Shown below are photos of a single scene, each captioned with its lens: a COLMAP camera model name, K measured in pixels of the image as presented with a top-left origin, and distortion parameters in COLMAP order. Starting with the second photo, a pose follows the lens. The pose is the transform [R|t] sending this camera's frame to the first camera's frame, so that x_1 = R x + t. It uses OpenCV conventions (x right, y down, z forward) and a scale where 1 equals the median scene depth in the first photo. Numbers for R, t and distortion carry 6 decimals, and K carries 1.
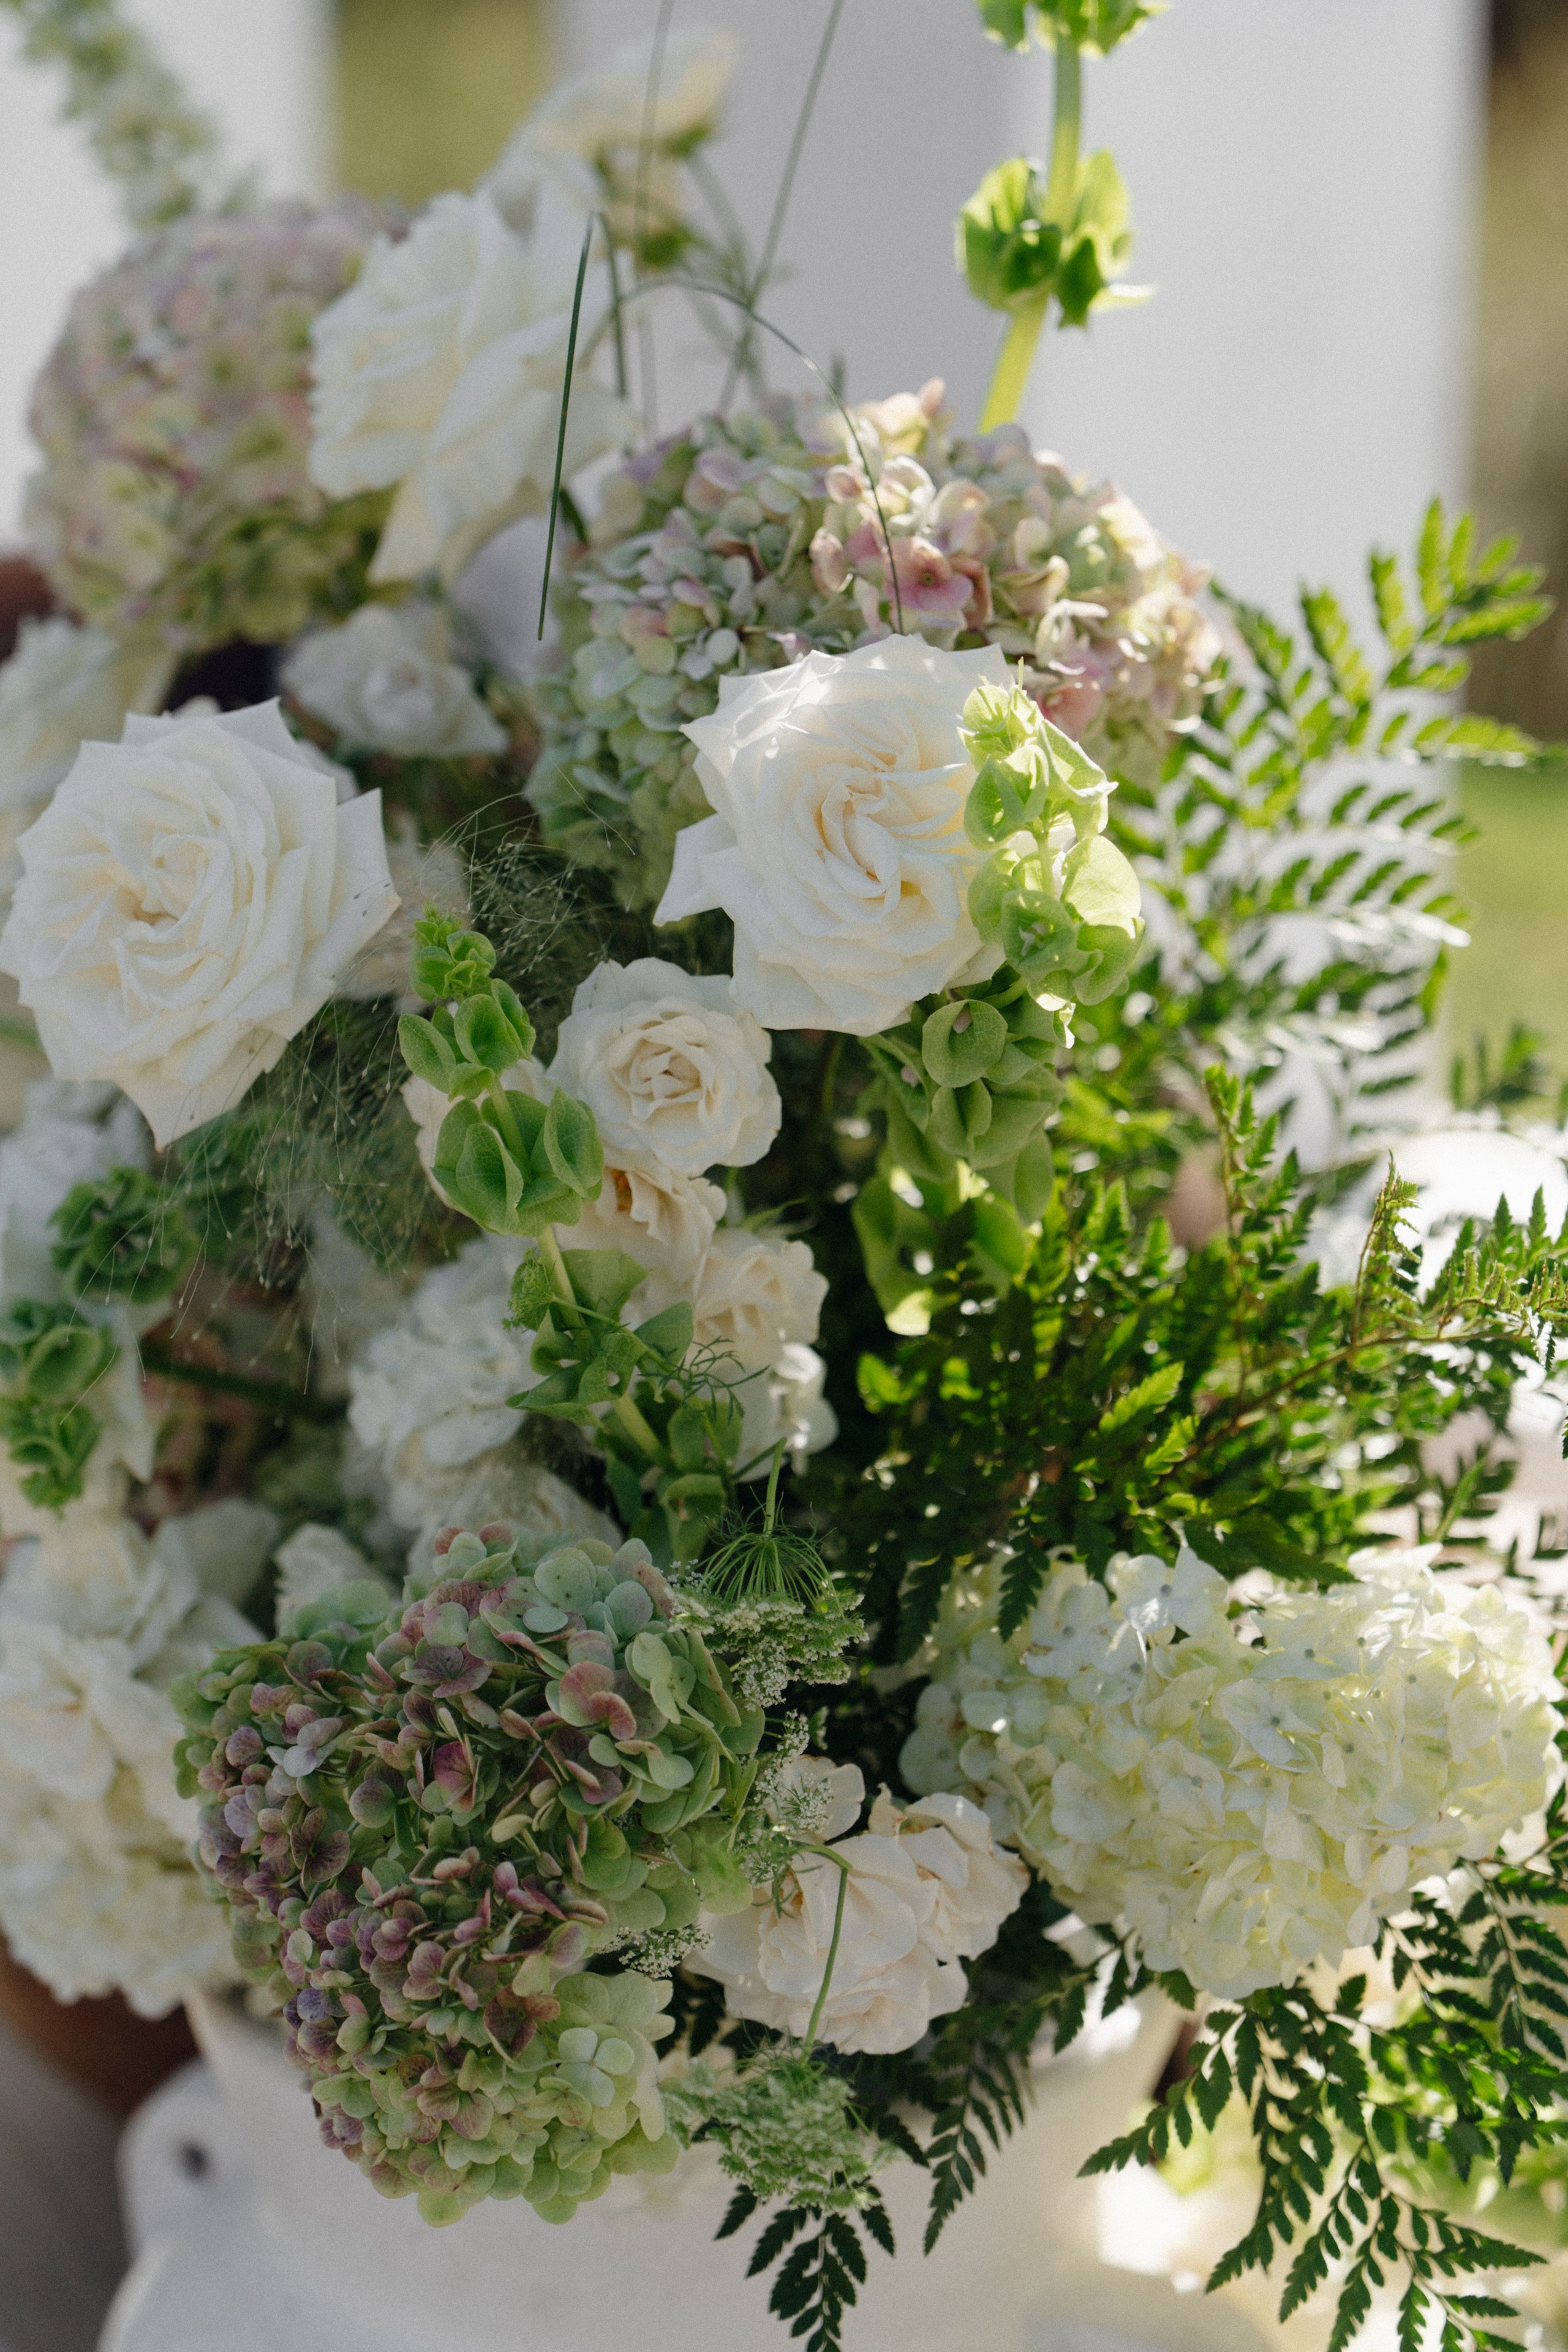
lens RADIAL K [[5358.0, 0, 730.5], [0, 5358.0, 1174.1], [0, 0, 1]] dist [0.074462, 0.181863]
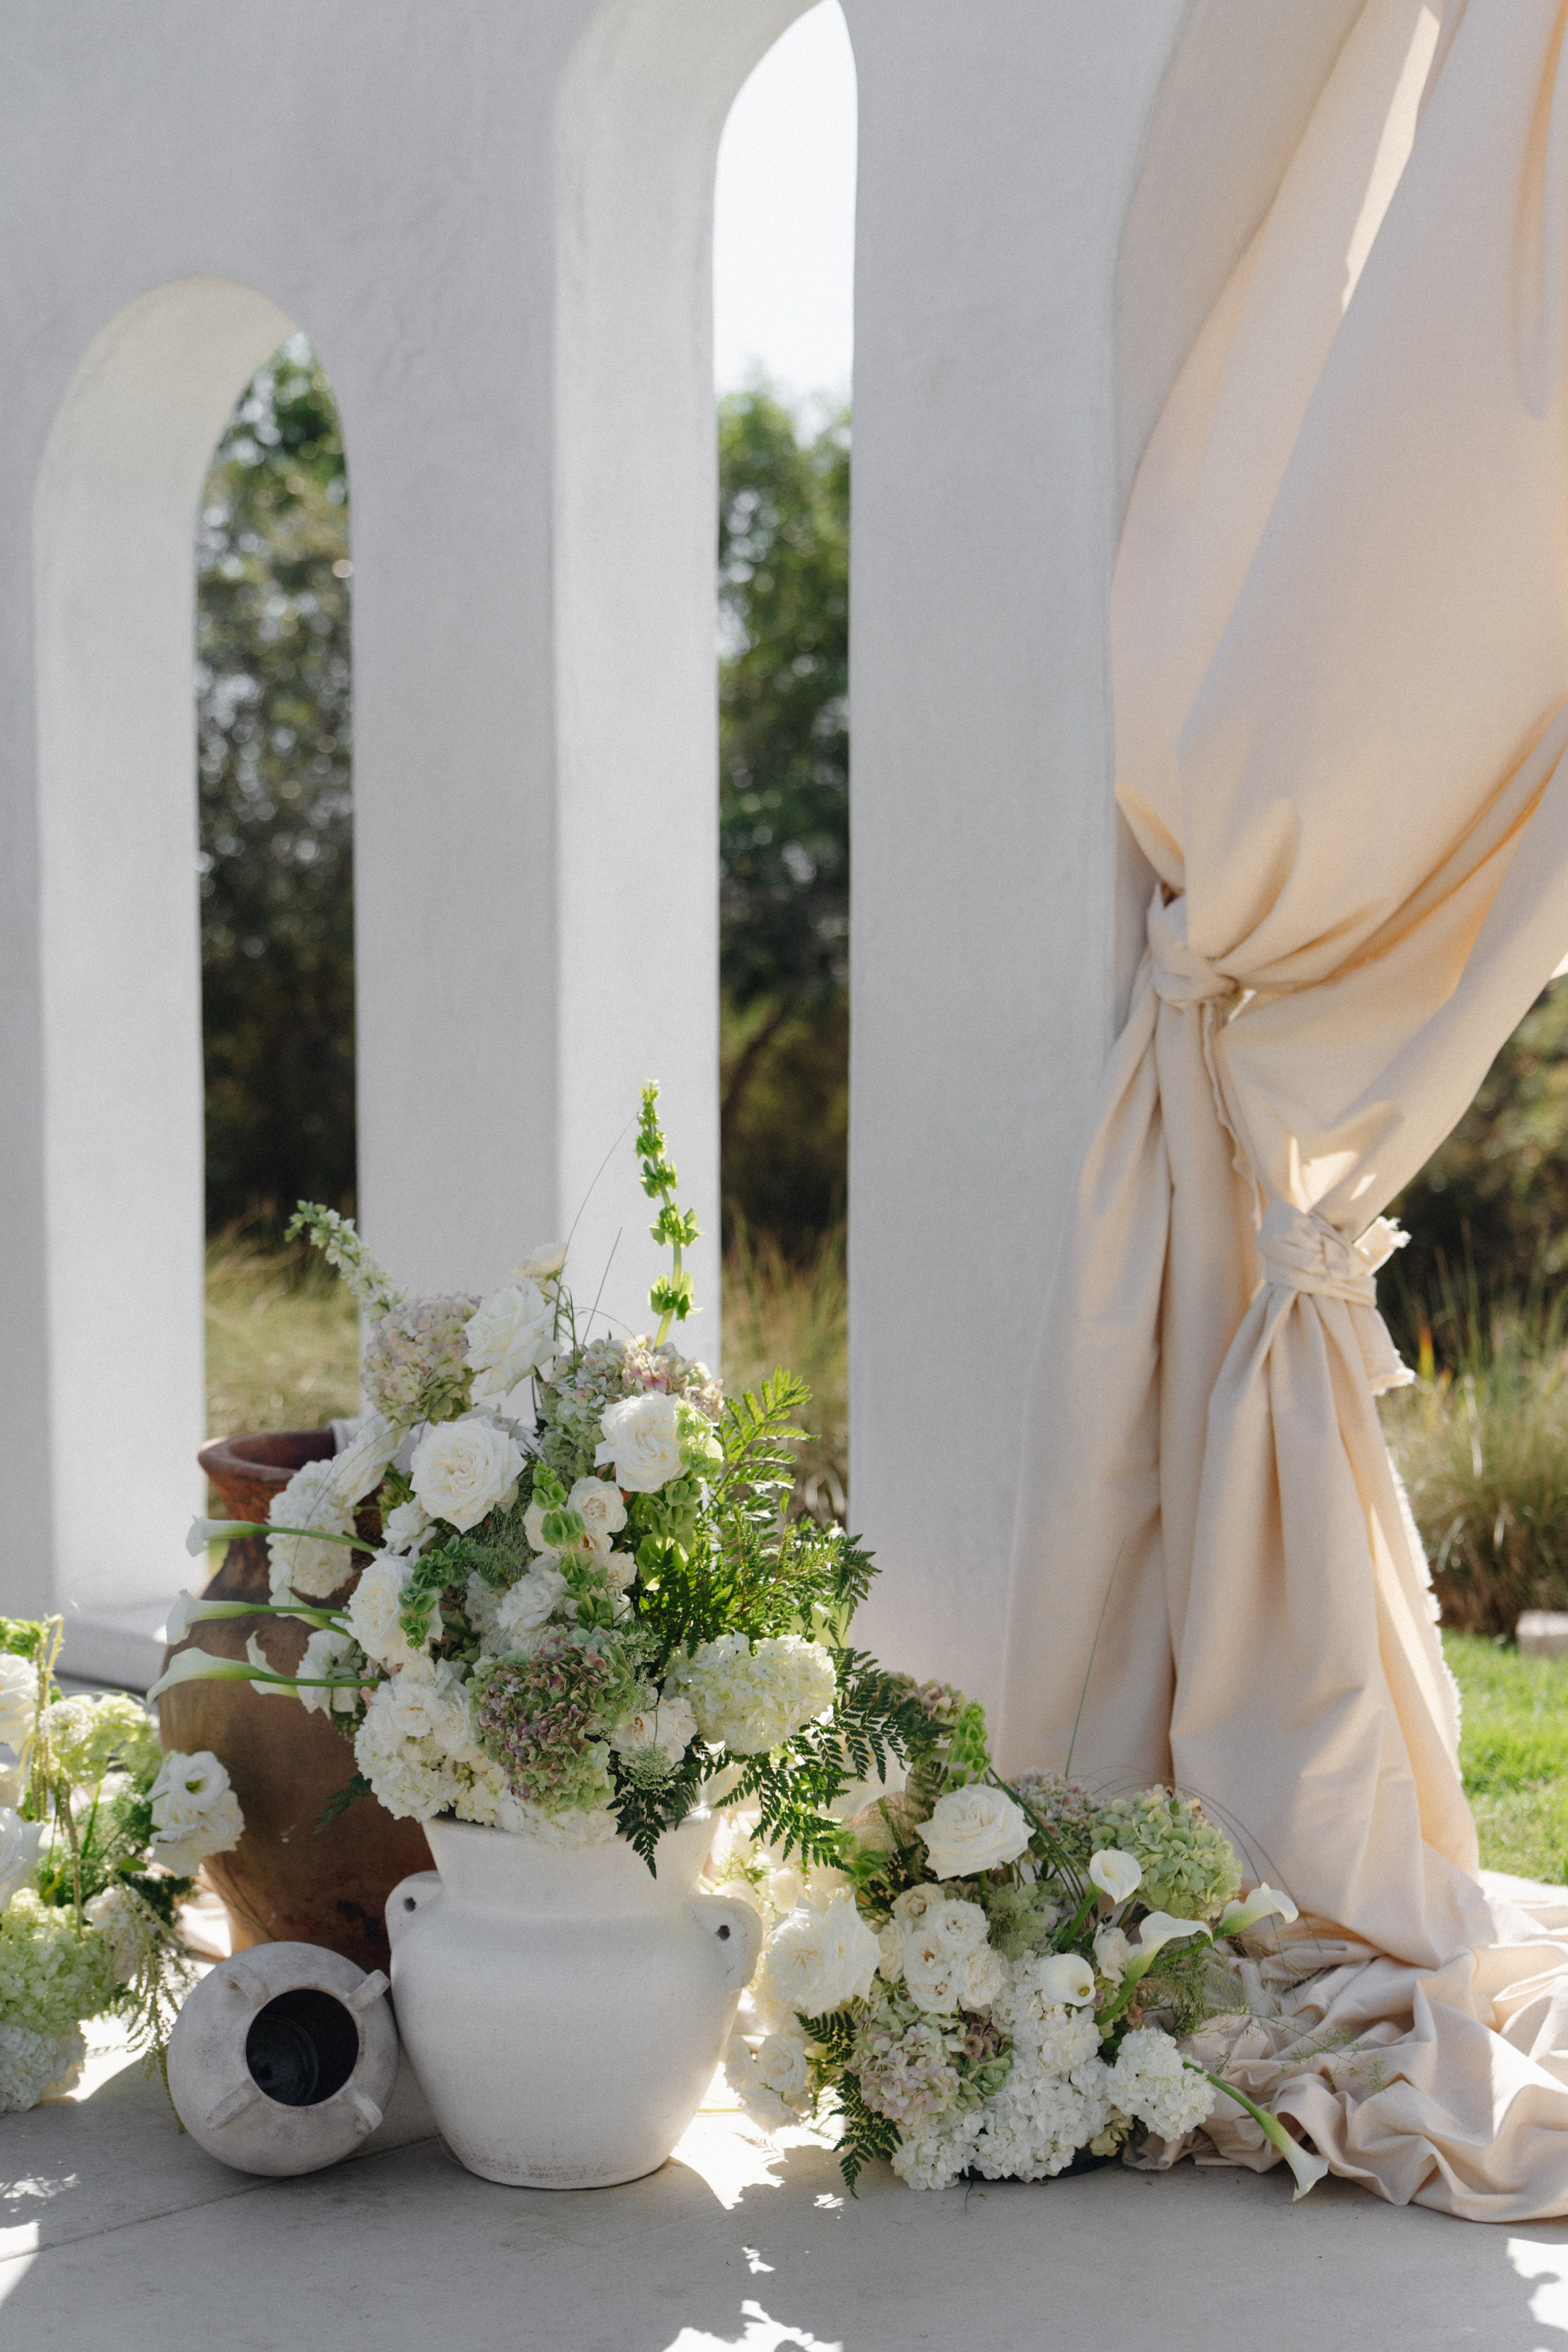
lens RADIAL K [[3343.2, 0, 784.0], [0, 3343.2, 1176.0], [0, 0, 1]] dist [-0.011102, -0.012406]
pose [[0.982175, -0.012534, 0.187549, -0.317321], [0.057676, 0.969738, -0.237237, 0.317359], [-0.178900, 0.243826, 0.953176, -1.312687]]
